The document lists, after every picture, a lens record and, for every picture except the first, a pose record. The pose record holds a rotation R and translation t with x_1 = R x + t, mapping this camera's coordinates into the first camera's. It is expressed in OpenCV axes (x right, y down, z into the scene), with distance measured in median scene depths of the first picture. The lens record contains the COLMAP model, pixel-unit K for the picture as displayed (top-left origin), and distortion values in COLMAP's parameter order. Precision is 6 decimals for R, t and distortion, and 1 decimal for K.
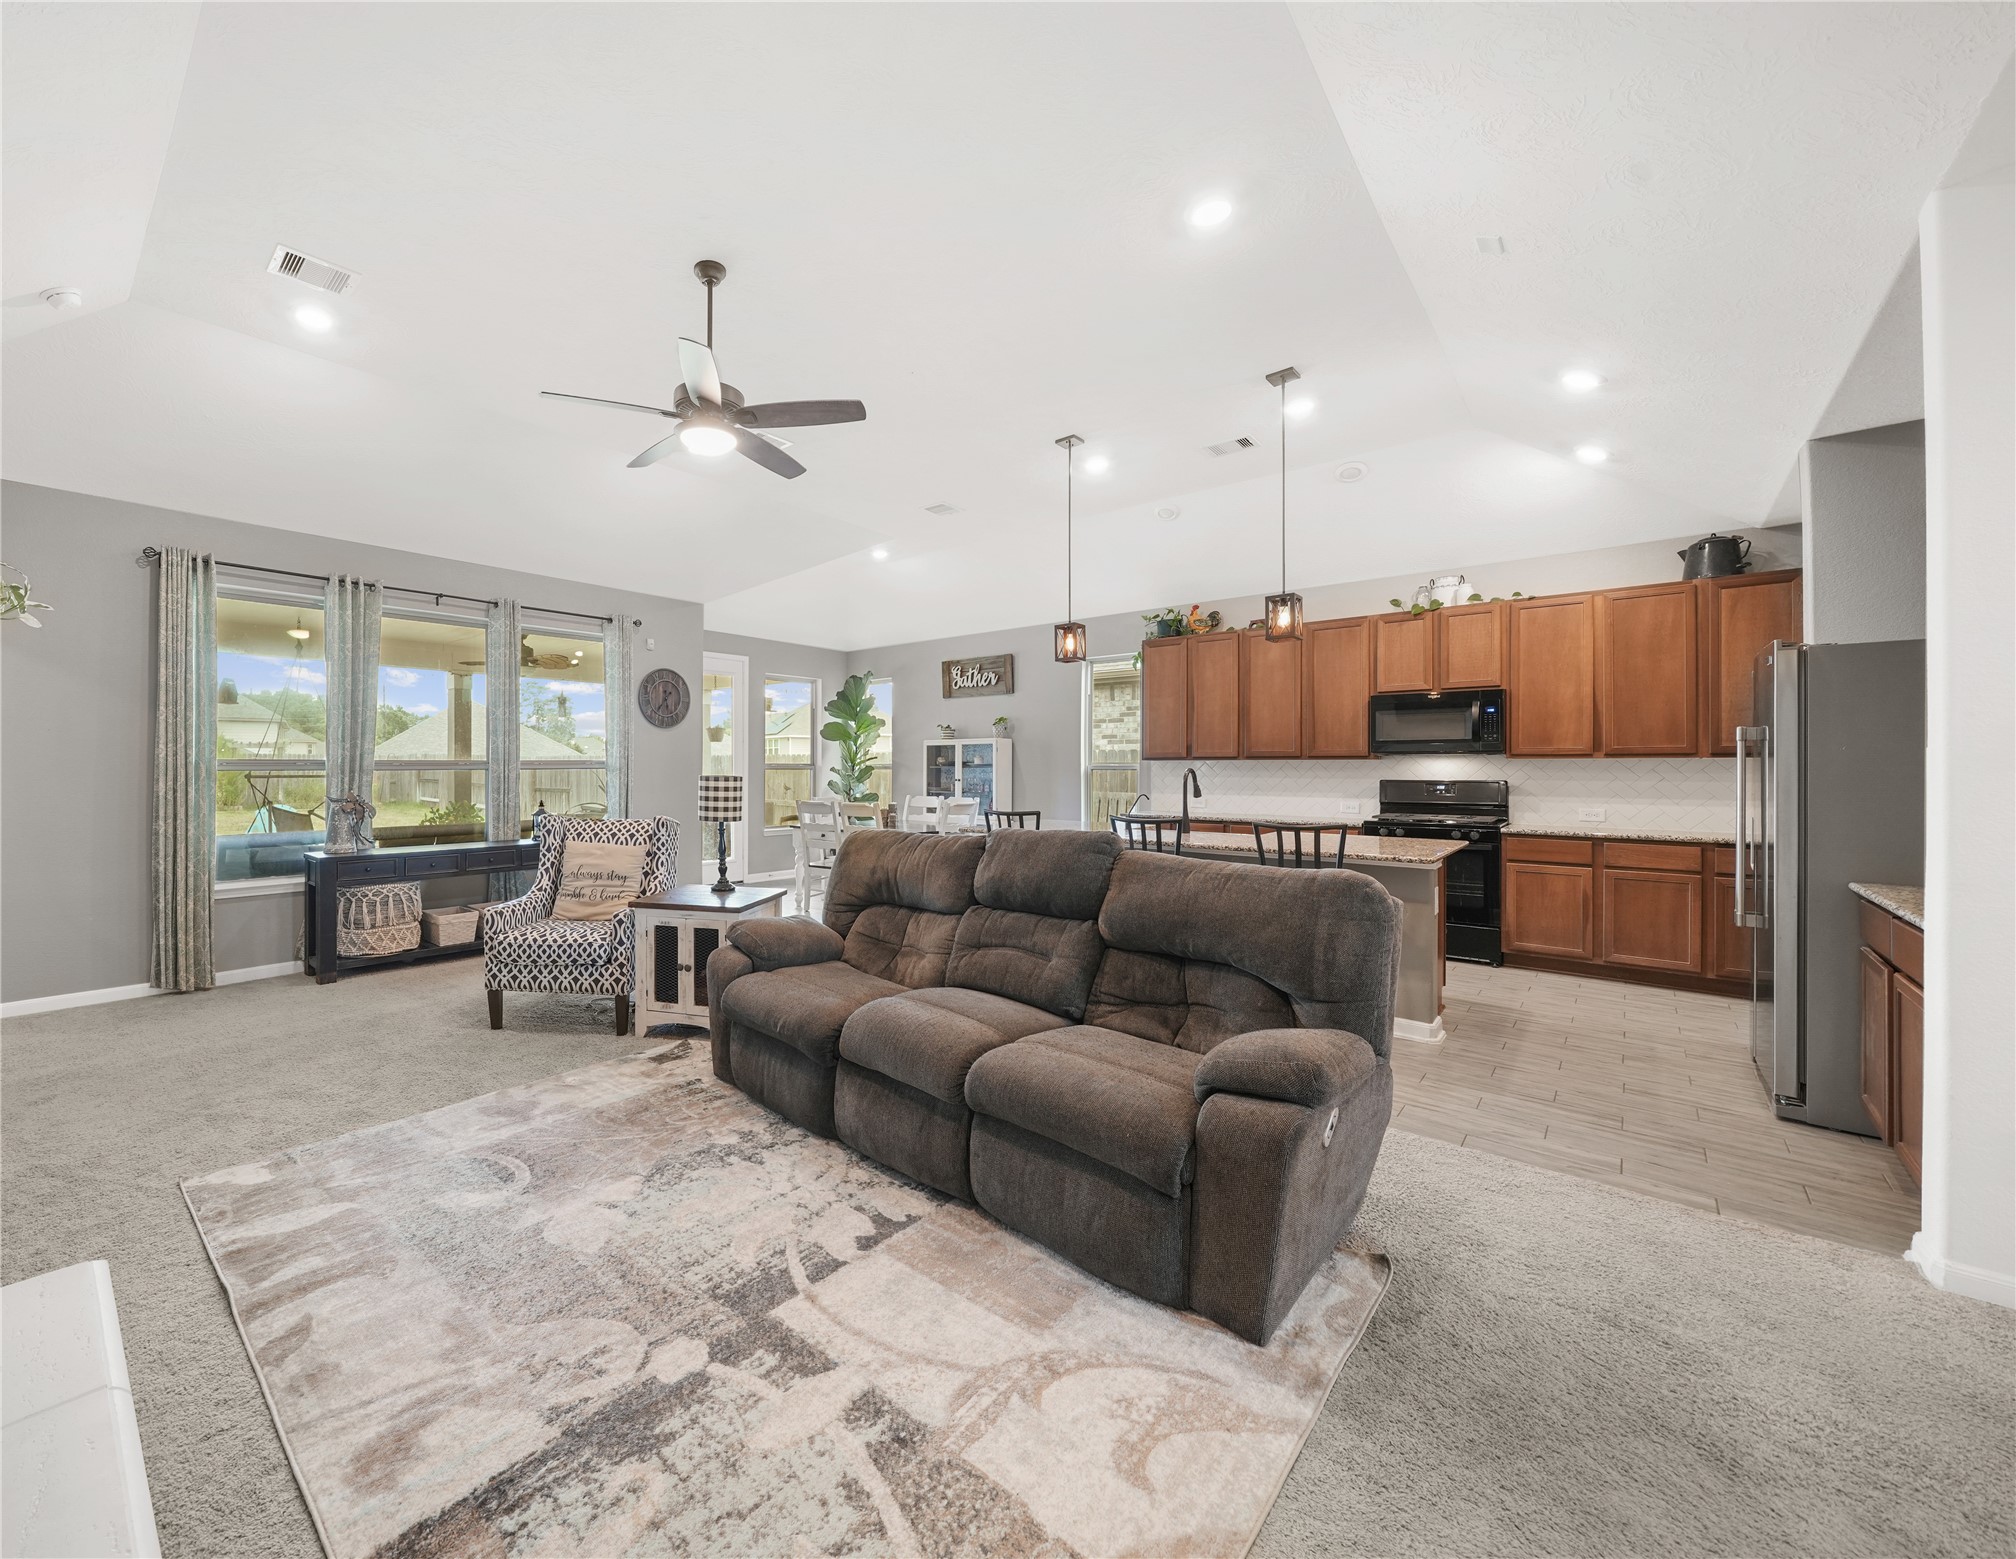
lens RADIAL K [[695.5, 0, 1005.7], [0, 695.5, 766.6], [0, 0, 1]] dist [-0.003287, -0.000233]
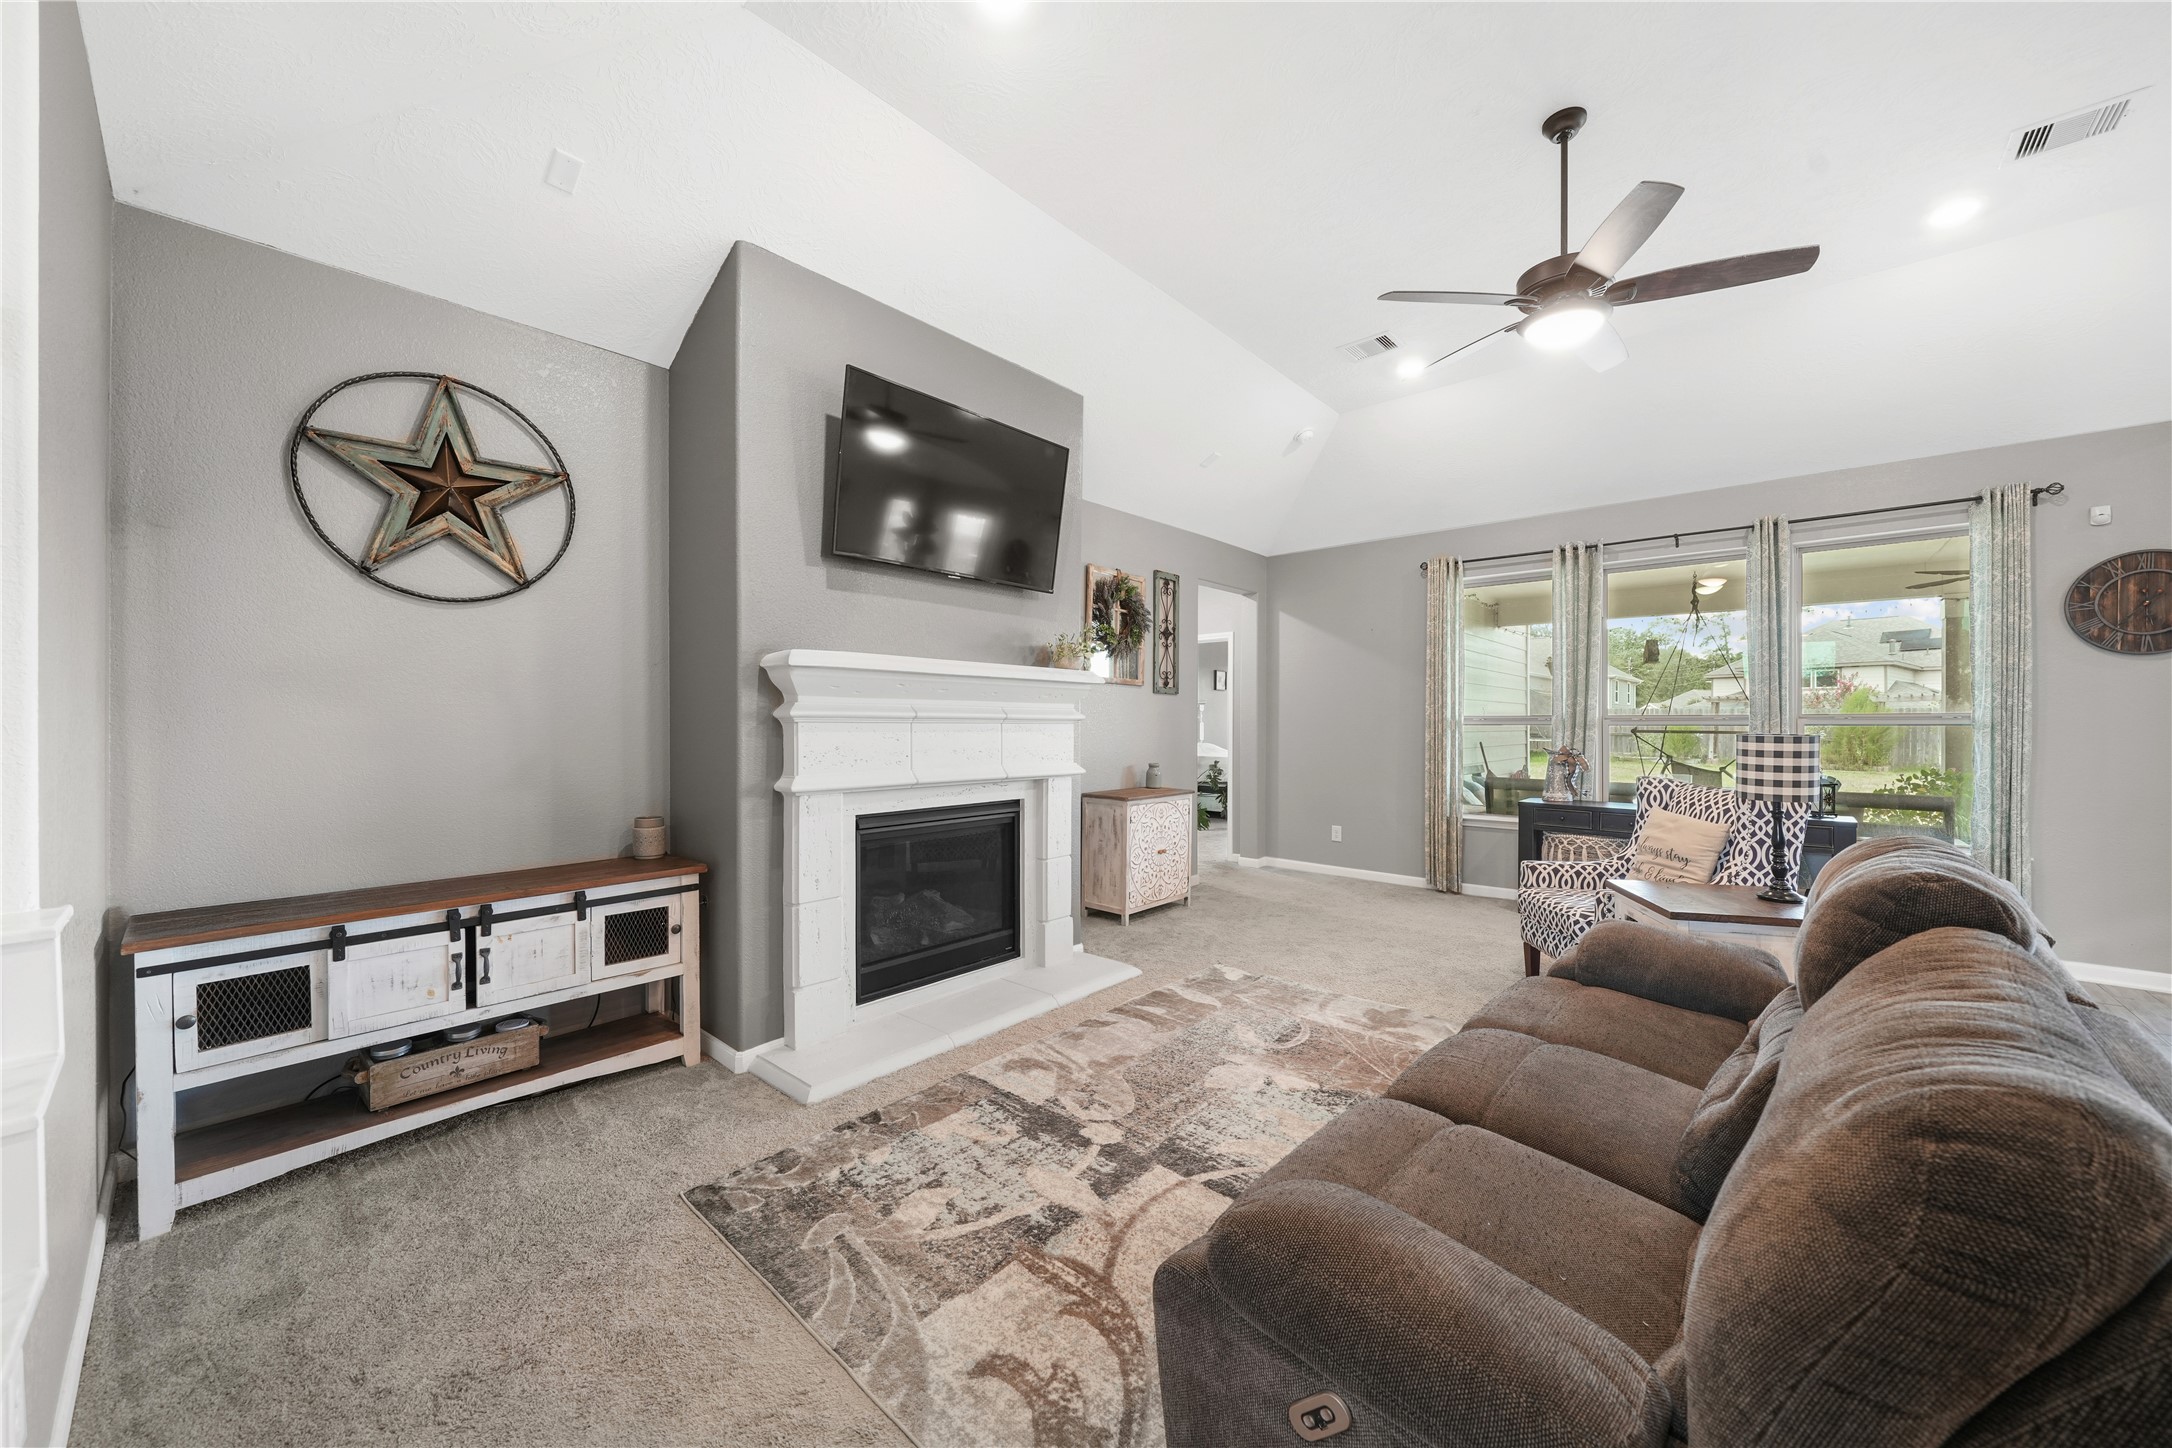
lens RADIAL K [[813.1, 0, 1086.0], [0, 813.1, 724.0], [0, 0, 1]] dist [-0.001638, -0.000088]
pose [[0.027875, 0.002671, -0.999608, 1.004910], [-0.000614, 0.999996, 0.002654, 0.001235], [0.999611, 0.000540, 0.027877, 0.763298]]
